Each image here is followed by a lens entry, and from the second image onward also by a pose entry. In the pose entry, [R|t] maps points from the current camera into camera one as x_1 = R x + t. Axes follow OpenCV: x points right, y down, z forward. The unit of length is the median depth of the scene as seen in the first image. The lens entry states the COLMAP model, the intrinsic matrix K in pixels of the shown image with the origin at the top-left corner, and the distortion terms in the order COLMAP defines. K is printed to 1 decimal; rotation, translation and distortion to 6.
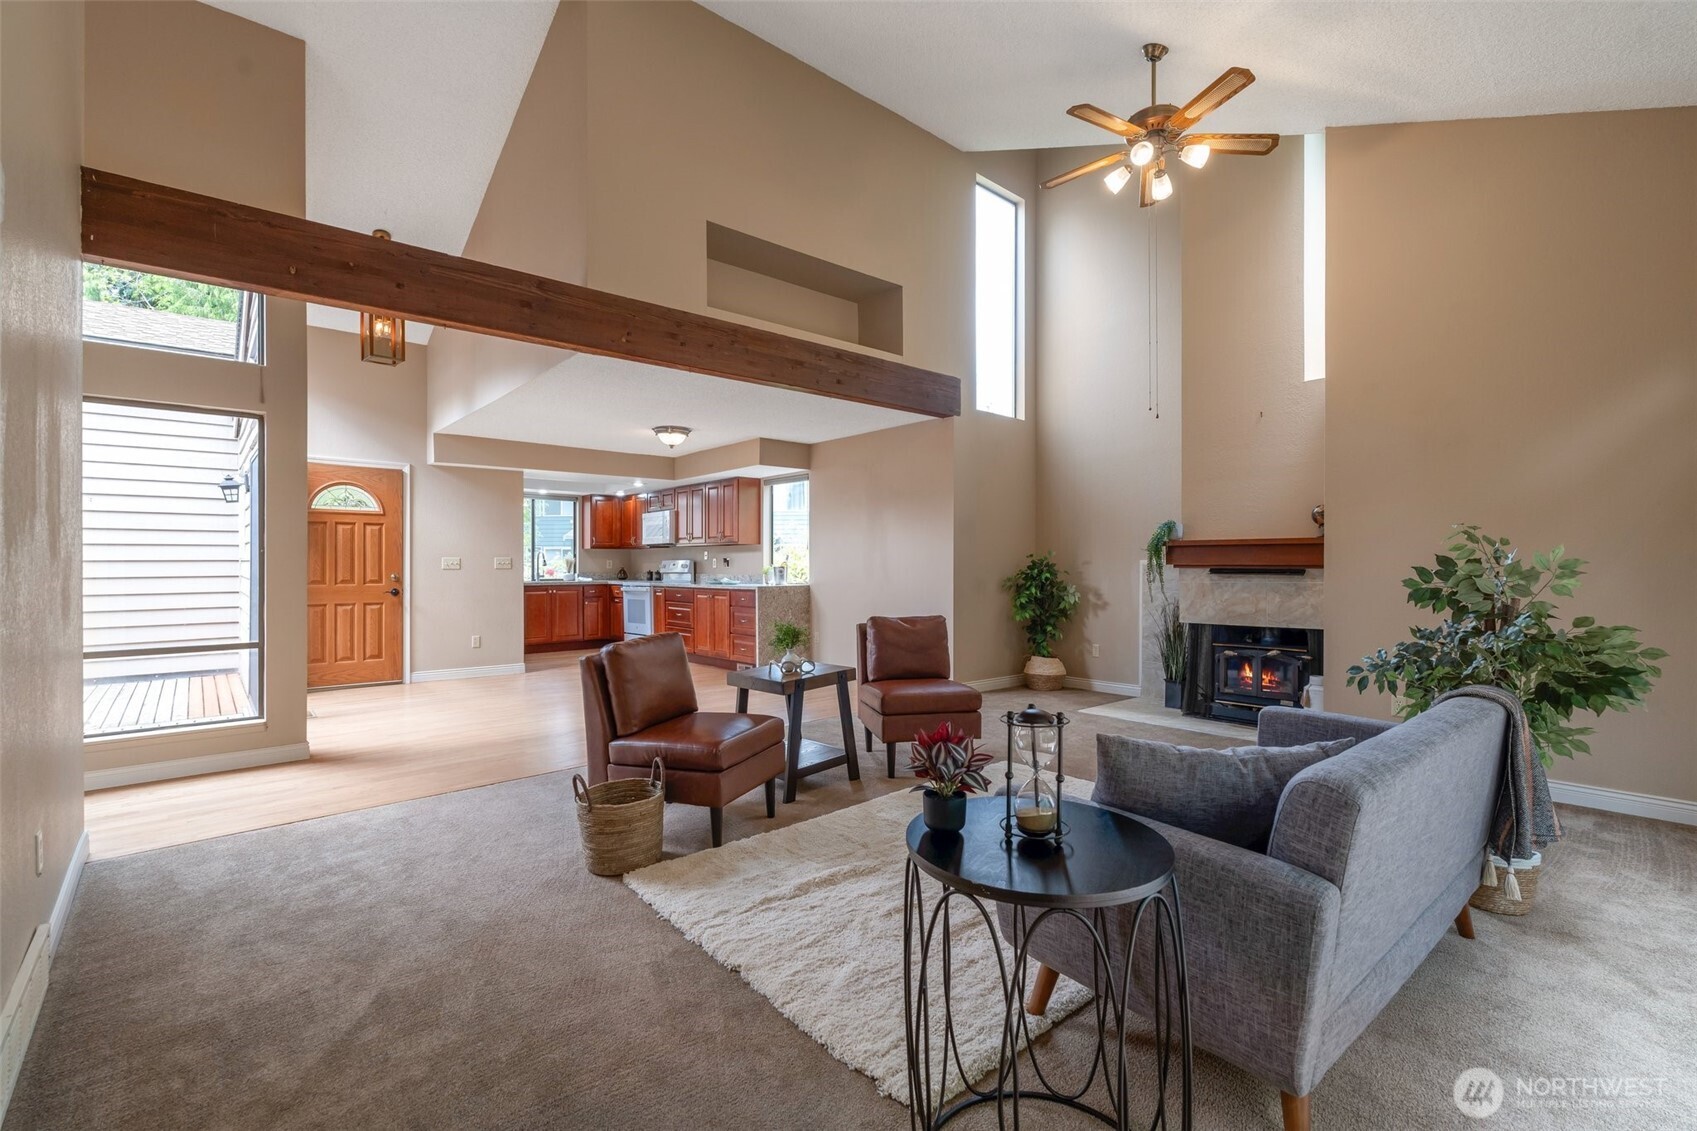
lens RADIAL K [[751.6, 0, 848.5], [0, 751.6, 565.5], [0, 0, 1]] dist [-0.000373, -0.000019]
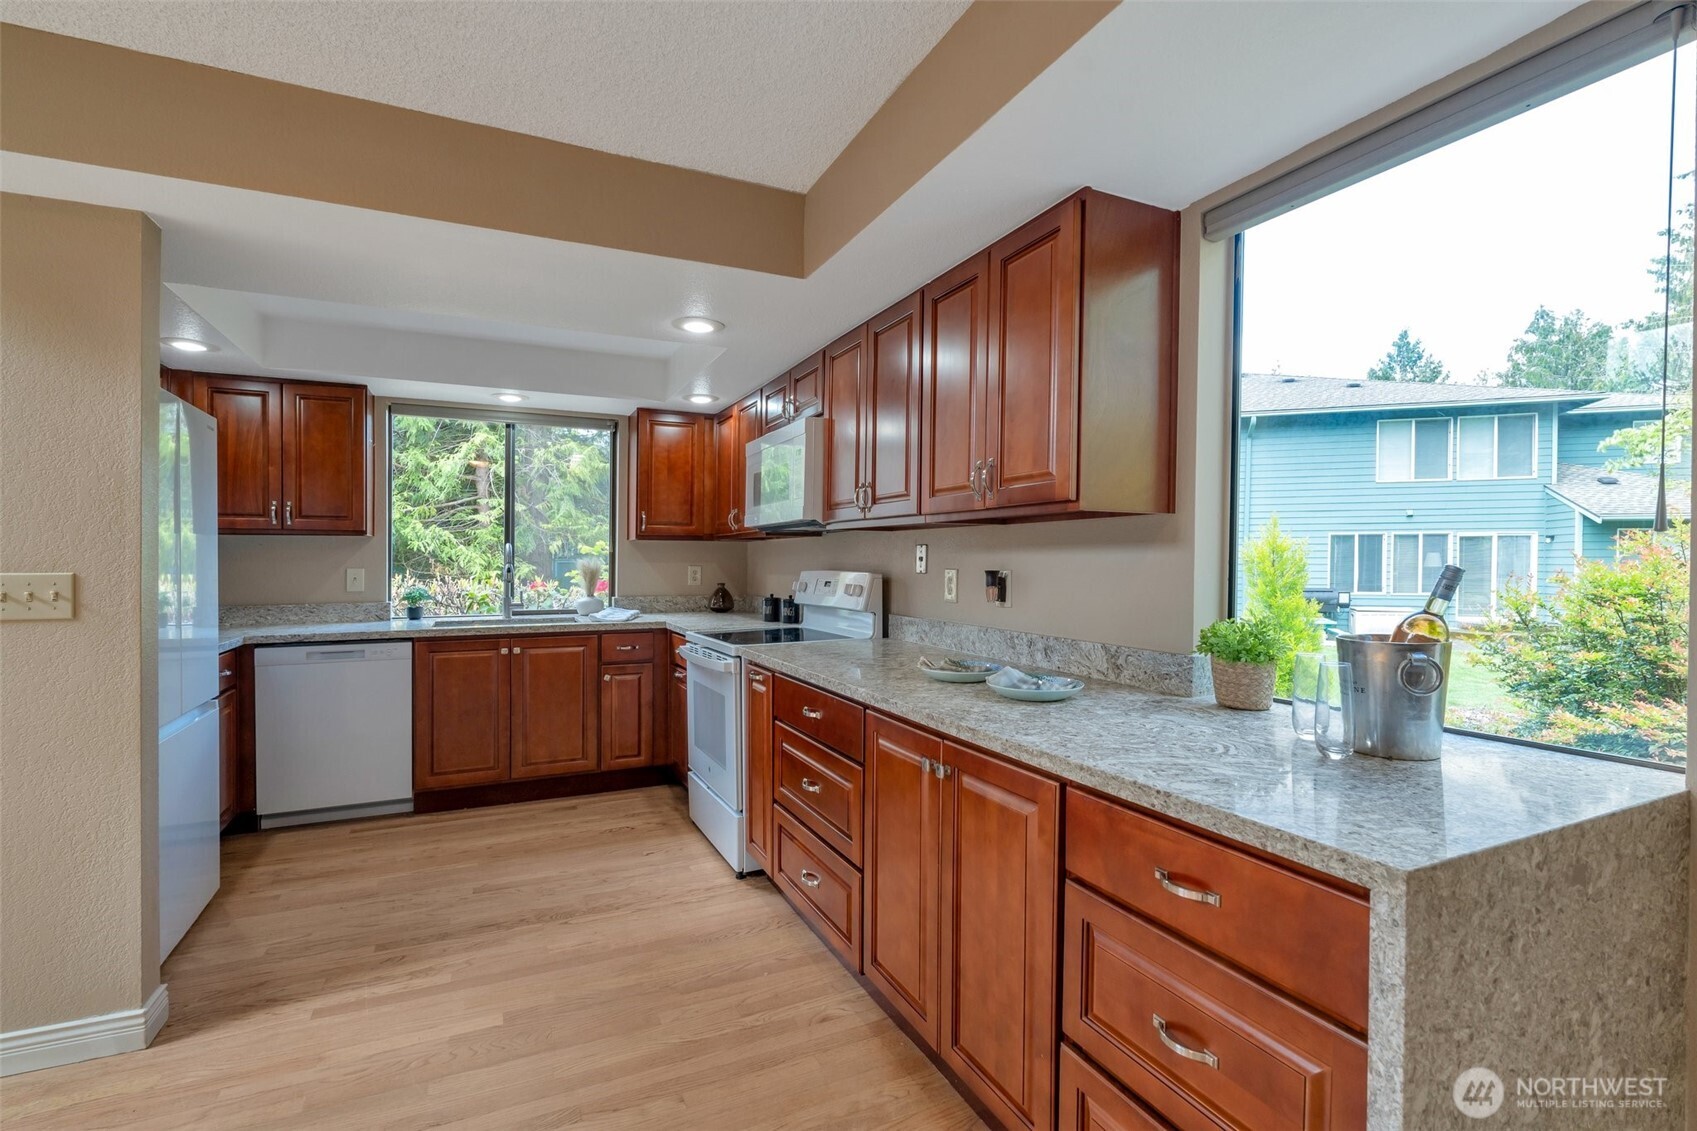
lens RADIAL K [[751.6, 0, 848.5], [0, 751.6, 565.5], [0, 0, 1]] dist [-0.000373, -0.000019]
pose [[0.962601, 0.006657, -0.270842, -0.130991], [-0.004690, 0.999958, 0.007907, -0.012448], [0.270884, -0.006341, 0.962591, 0.678626]]
